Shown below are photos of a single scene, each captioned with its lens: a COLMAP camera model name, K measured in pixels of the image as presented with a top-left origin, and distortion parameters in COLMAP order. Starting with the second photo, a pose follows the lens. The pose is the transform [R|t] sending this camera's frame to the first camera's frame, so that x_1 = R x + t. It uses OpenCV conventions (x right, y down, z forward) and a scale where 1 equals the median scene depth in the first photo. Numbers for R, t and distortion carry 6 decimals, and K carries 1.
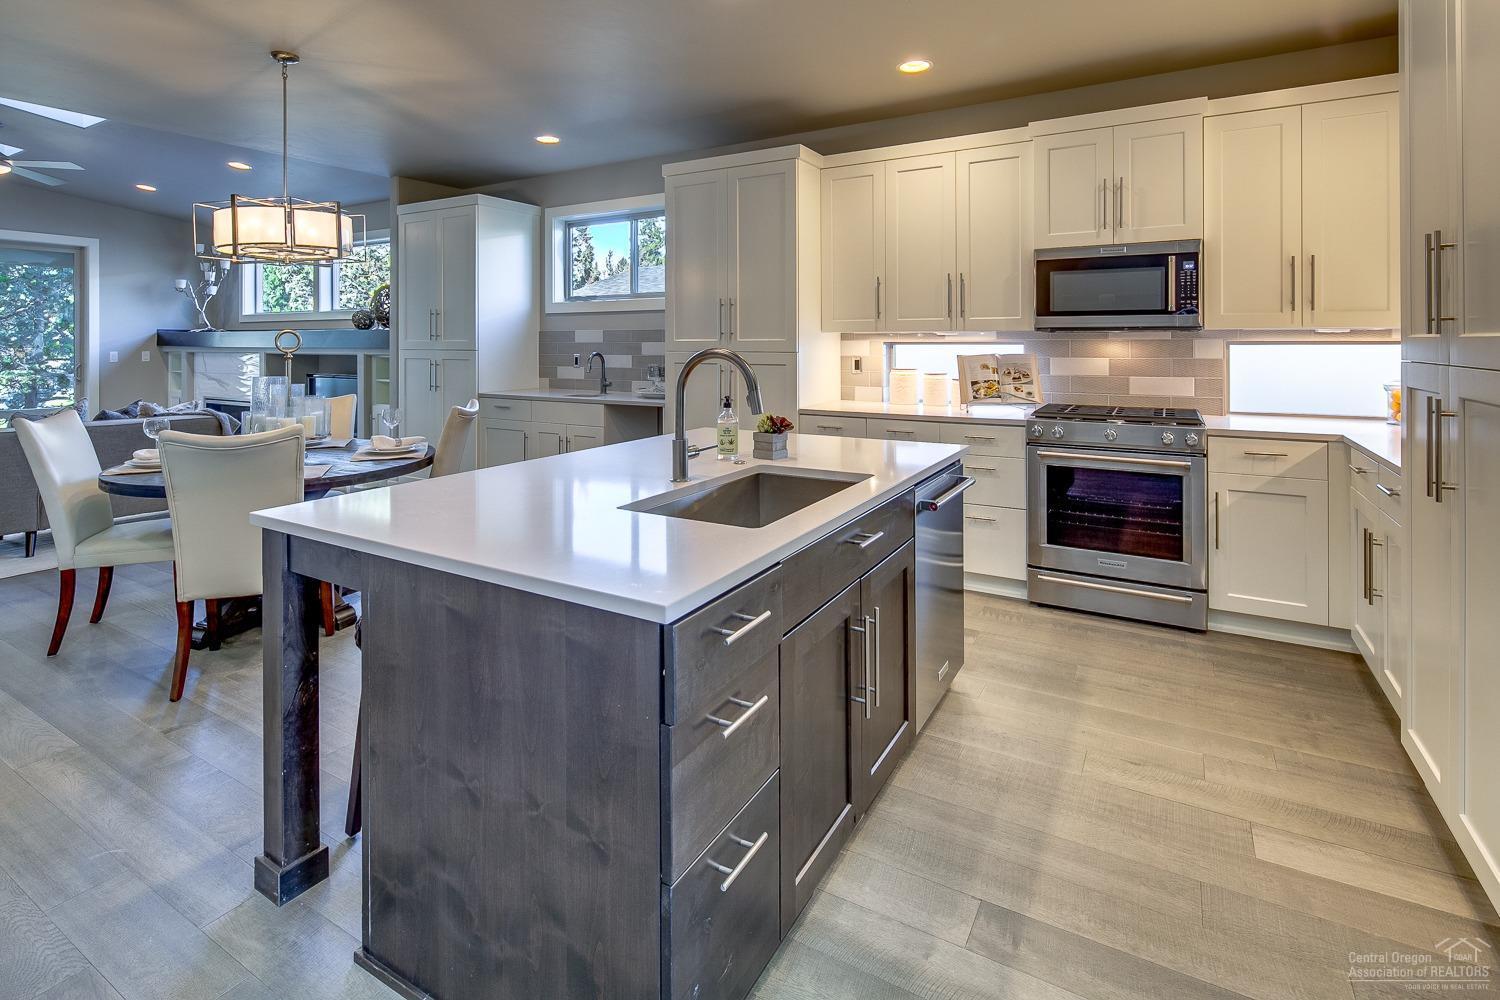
lens RADIAL K [[728.6, 0, 727.8], [0, 728.6, 339.8], [0, 0, 1]] dist [-0.001373, -0.000973]
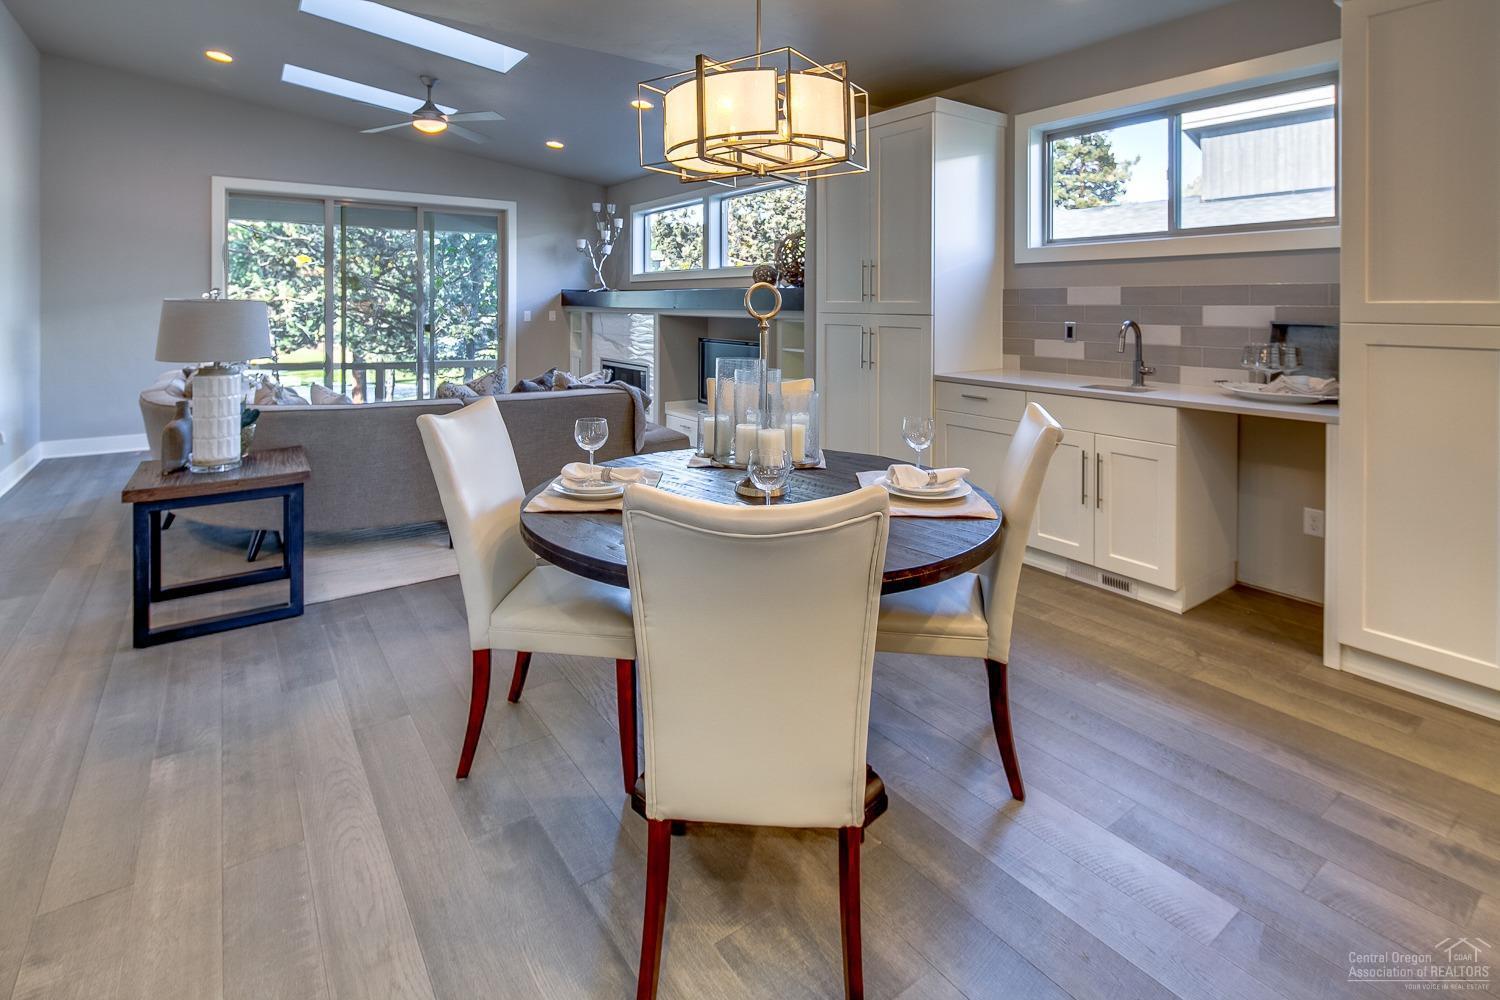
lens RADIAL K [[726.6, 0, 731.4], [0, 726.6, 303.9], [0, 0, 1]] dist [0.002333, -0.001373]
pose [[0.911948, 0.005443, -0.410269, -0.210369], [-0.004142, 0.999983, 0.004061, 0.000973], [0.410284, -0.002004, 0.911956, 0.239121]]
